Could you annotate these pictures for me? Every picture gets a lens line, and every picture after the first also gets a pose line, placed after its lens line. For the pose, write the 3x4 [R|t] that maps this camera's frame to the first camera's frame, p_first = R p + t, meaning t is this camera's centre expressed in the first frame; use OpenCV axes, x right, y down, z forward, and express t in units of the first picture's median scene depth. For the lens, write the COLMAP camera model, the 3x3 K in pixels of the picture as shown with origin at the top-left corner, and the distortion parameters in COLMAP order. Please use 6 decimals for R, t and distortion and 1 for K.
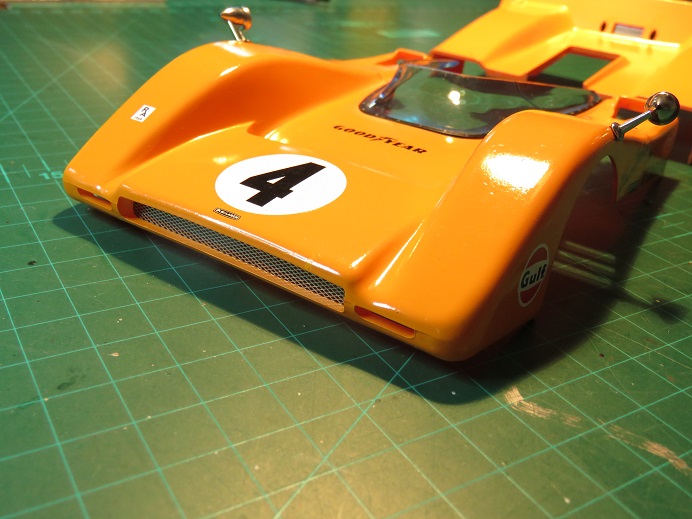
lens RADIAL K [[724.6, 0, 347.0], [0, 724.6, 262.3], [0, 0, 1]] dist [-0.014975, 0.000000]
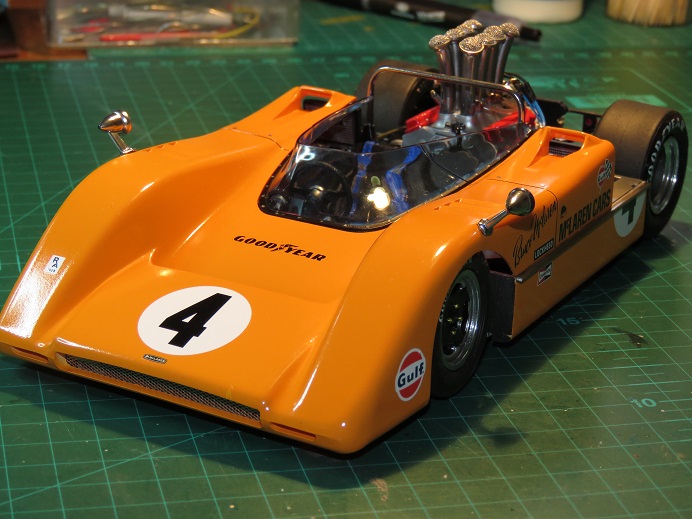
lens RADIAL K [[1737.7, 0, 346.0], [0, 1737.7, 259.4], [0, 0, 1]] dist [-0.136987, 0.000000]
pose [[0.989062, -0.147214, 0.009130, 0.136442], [0.147123, 0.989068, 0.009958, -0.200497], [-0.010496, -0.008505, 0.999909, -1.768033]]
